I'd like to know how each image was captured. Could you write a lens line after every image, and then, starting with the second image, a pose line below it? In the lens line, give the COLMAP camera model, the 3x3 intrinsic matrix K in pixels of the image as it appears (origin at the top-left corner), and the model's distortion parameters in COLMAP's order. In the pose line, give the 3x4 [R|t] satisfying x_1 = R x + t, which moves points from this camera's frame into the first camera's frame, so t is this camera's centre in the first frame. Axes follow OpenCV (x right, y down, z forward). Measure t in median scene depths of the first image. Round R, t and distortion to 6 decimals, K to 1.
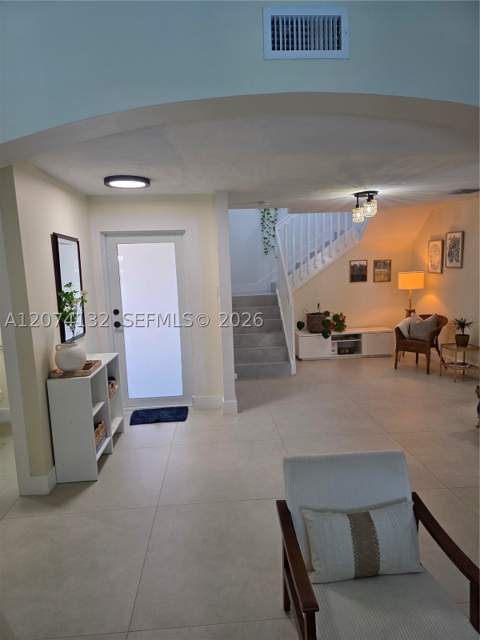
lens RADIAL K [[429.1, 0, 242.0], [0, 429.1, 325.4], [0, 0, 1]] dist [0.090156, -0.096101]
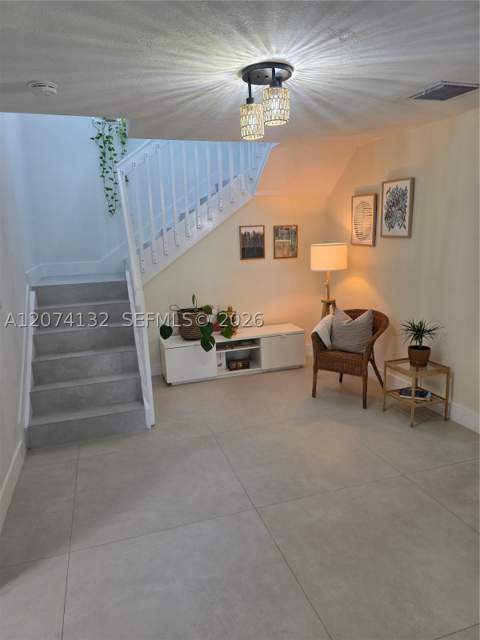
lens RADIAL K [[429.1, 0, 242.0], [0, 429.1, 325.4], [0, 0, 1]] dist [0.090156, -0.096101]
pose [[0.969463, -0.049491, 0.240192, 0.094598], [0.033063, 0.996860, 0.071953, -0.049800], [-0.242999, -0.061815, 0.968055, 0.378570]]
